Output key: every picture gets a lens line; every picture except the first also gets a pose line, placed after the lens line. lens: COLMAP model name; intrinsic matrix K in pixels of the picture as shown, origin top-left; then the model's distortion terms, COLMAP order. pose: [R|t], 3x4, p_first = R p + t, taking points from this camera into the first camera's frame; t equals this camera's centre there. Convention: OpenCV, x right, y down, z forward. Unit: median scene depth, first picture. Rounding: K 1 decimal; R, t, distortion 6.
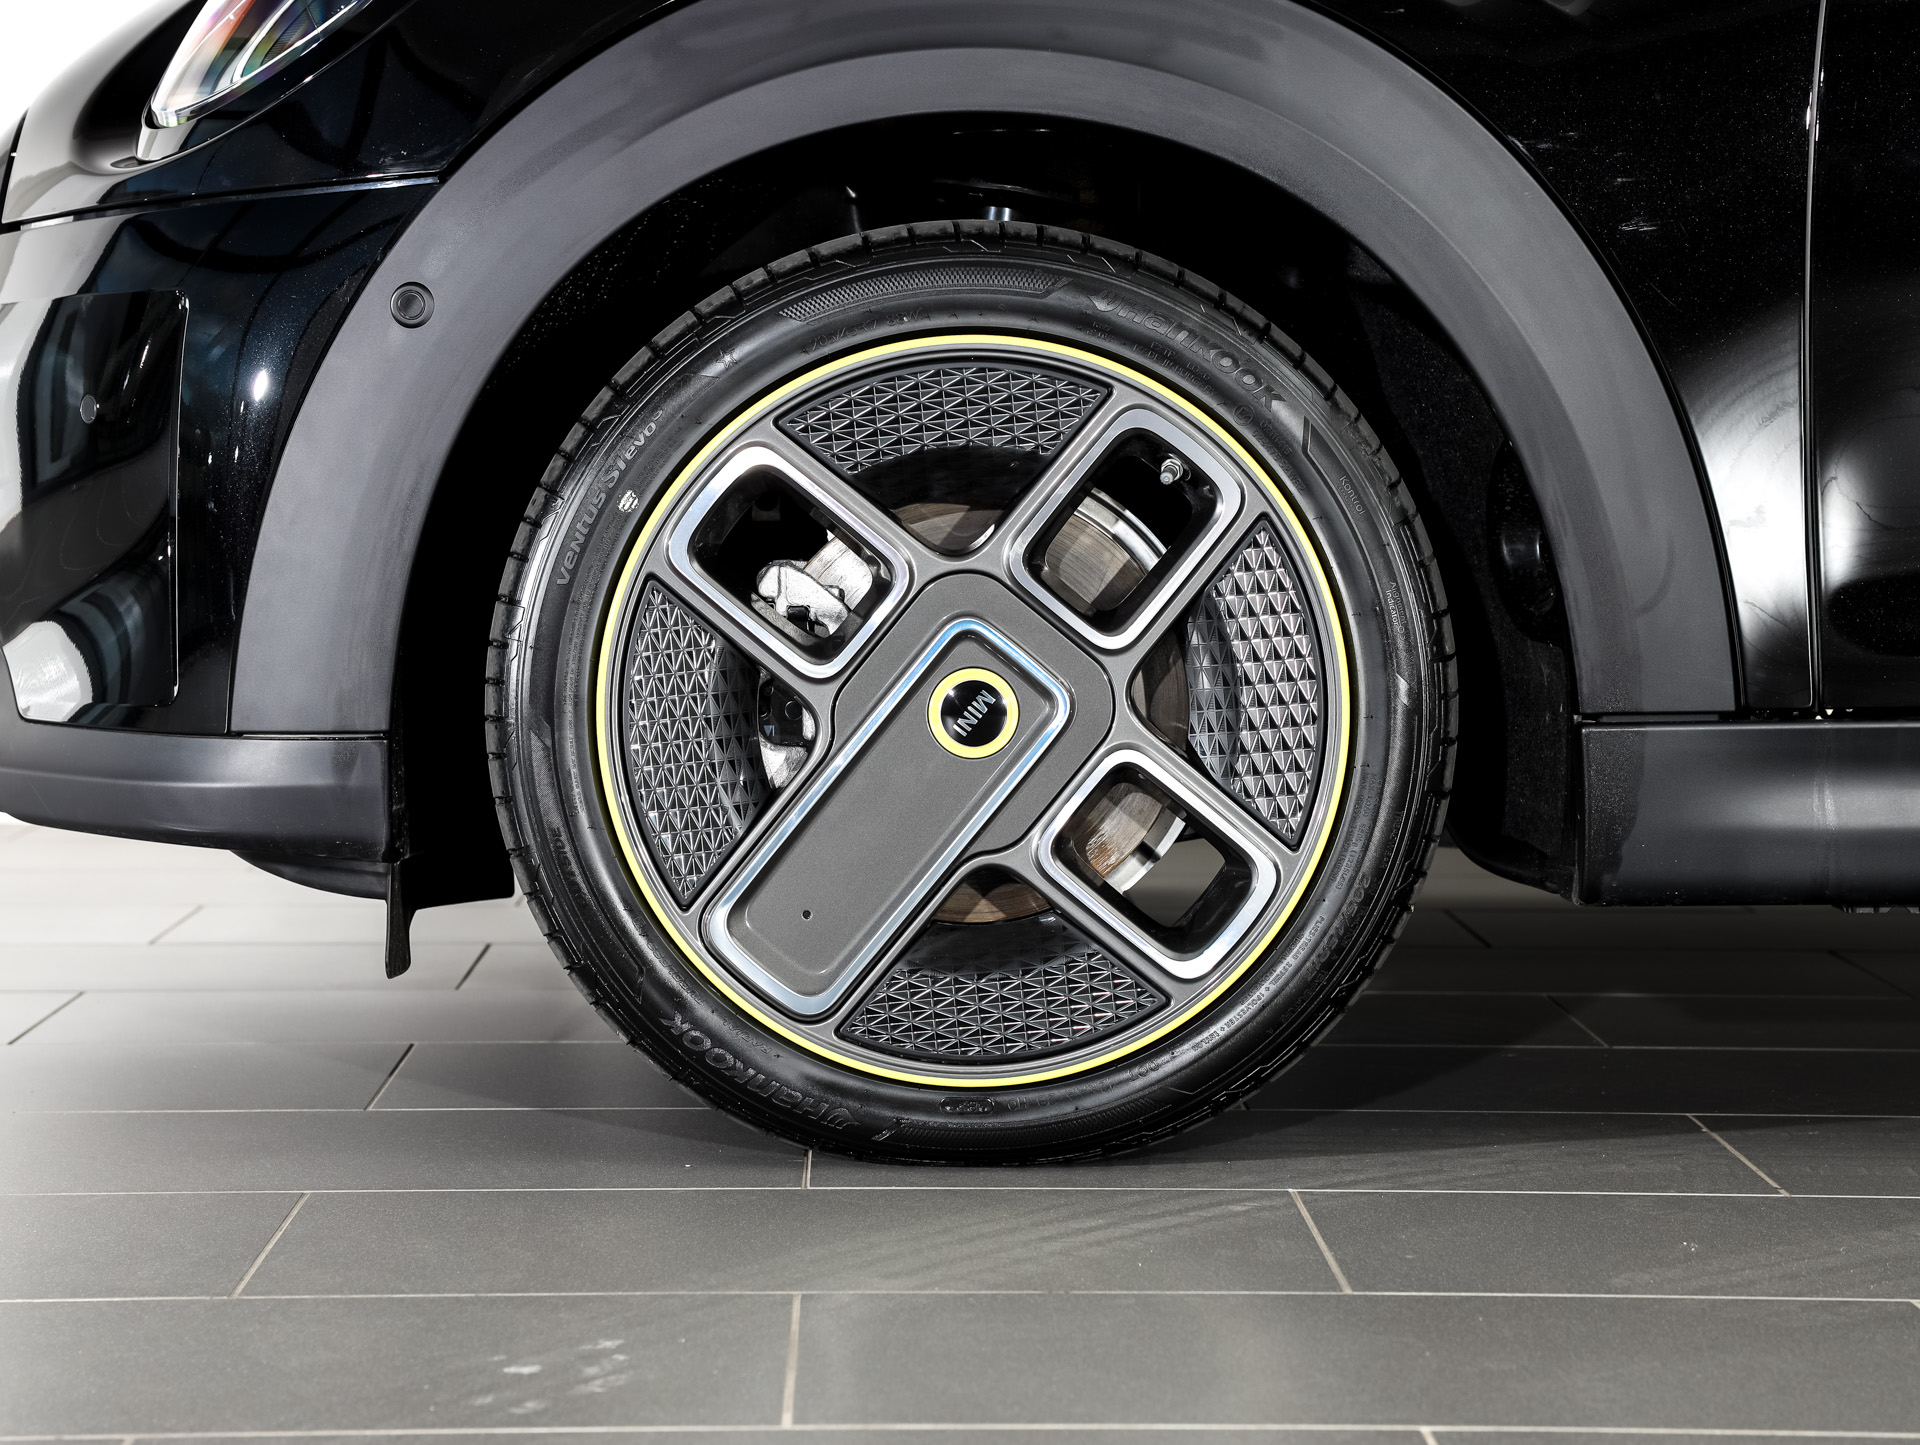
lens RADIAL K [[4038.2, 0, 946.6], [0, 4038.2, 720.6], [0, 0, 1]] dist [0.245416, 0.000000]
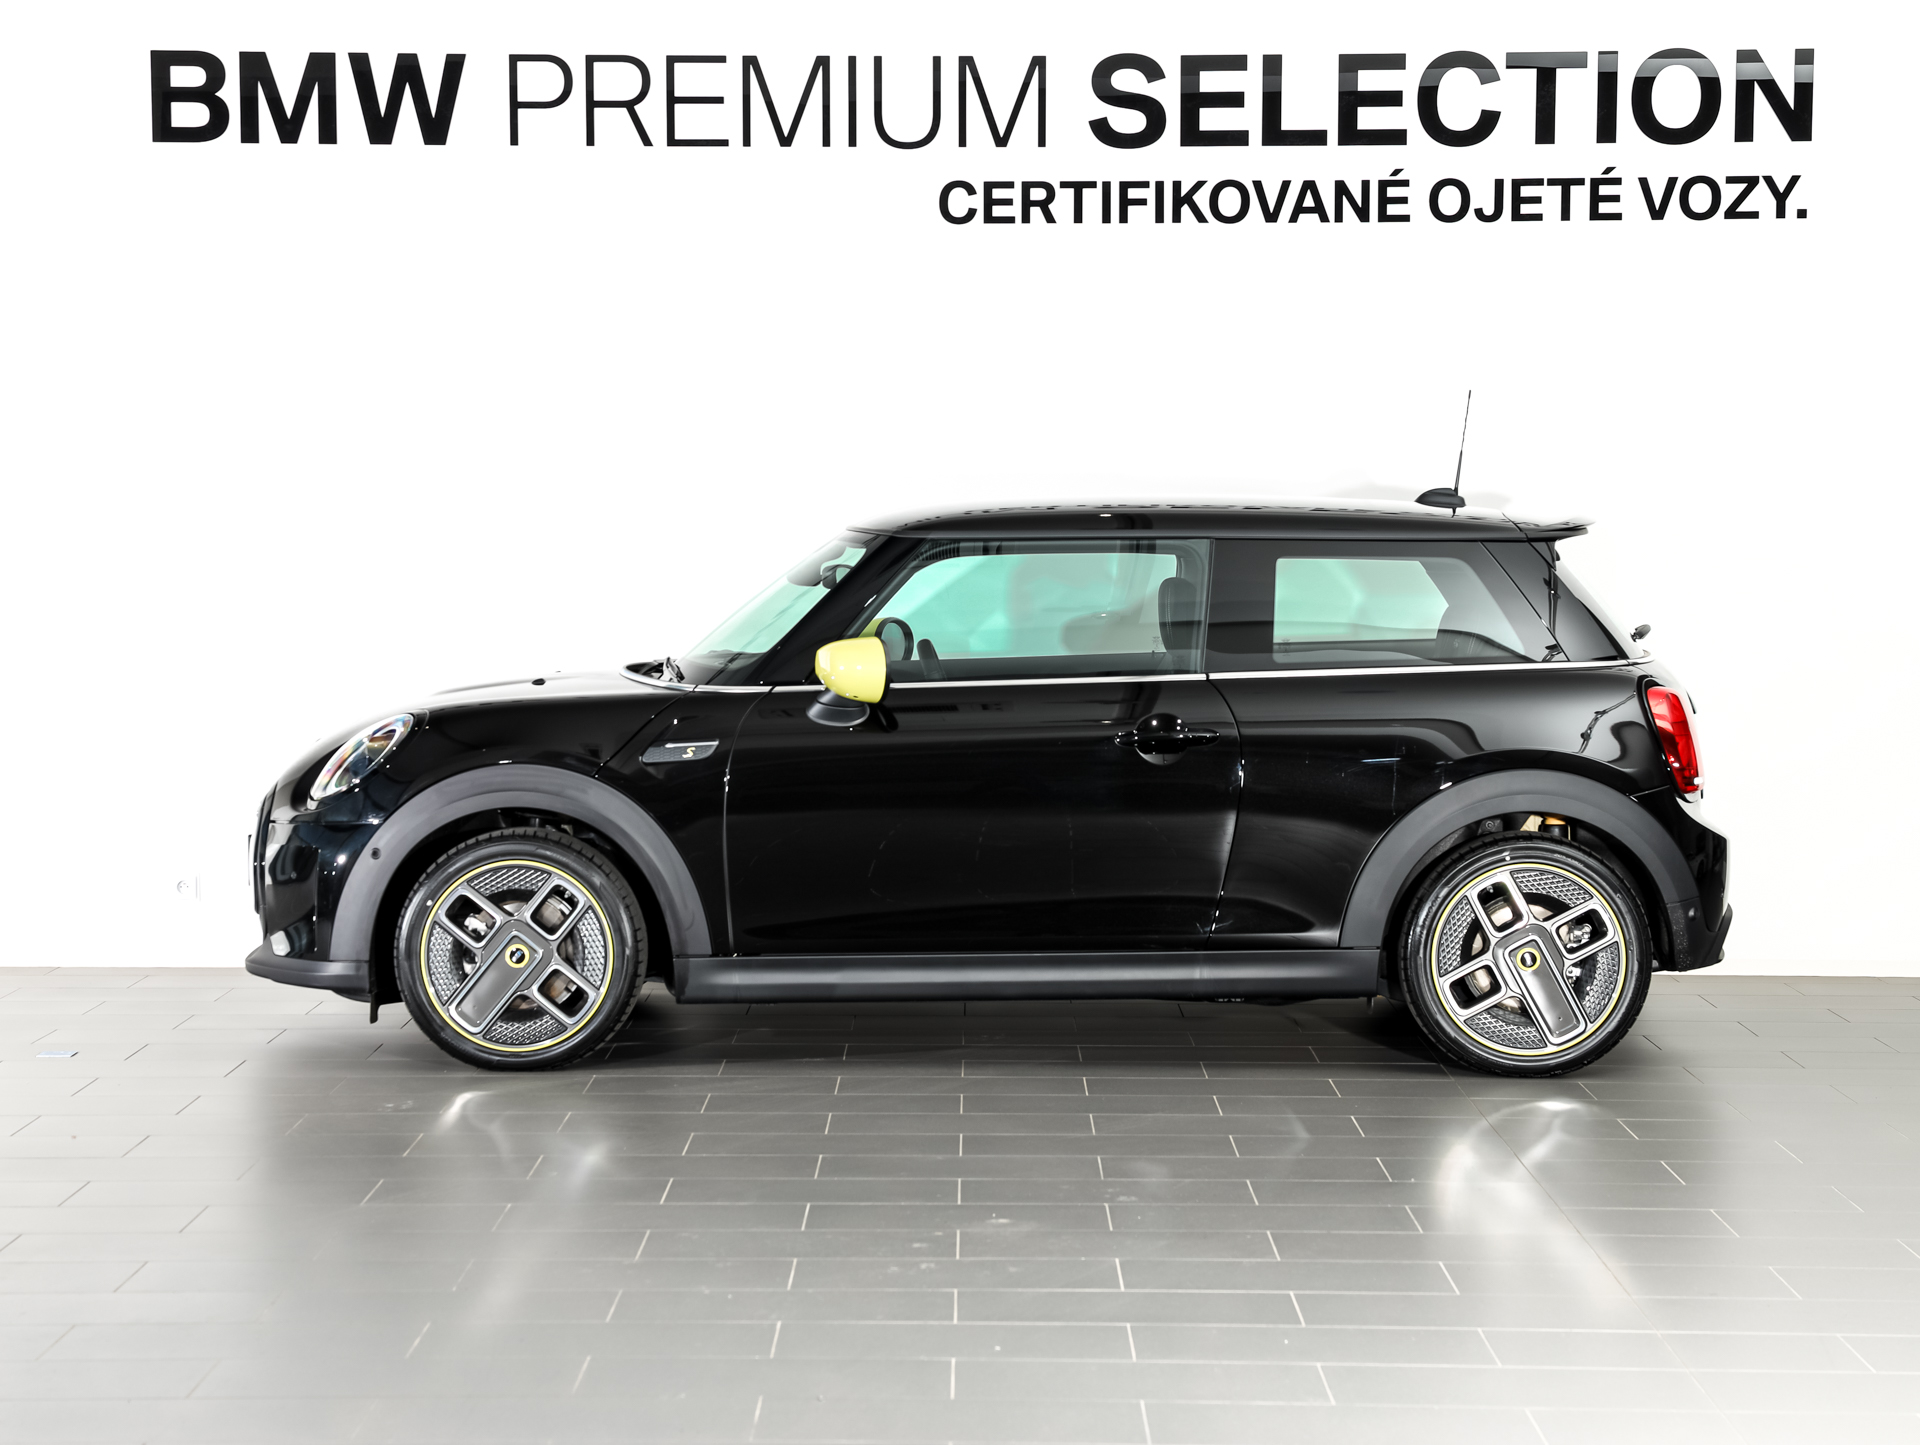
lens RADIAL K [[4038.2, 0, 949.5], [0, 4038.2, 708.1], [0, 0, 1]] dist [0.245416, 0.000000]
pose [[0.999443, -0.001189, -0.033346, 0.557329], [0.000553, 0.999818, -0.019064, -0.167043], [0.033363, 0.019035, 0.999262, -2.926186]]
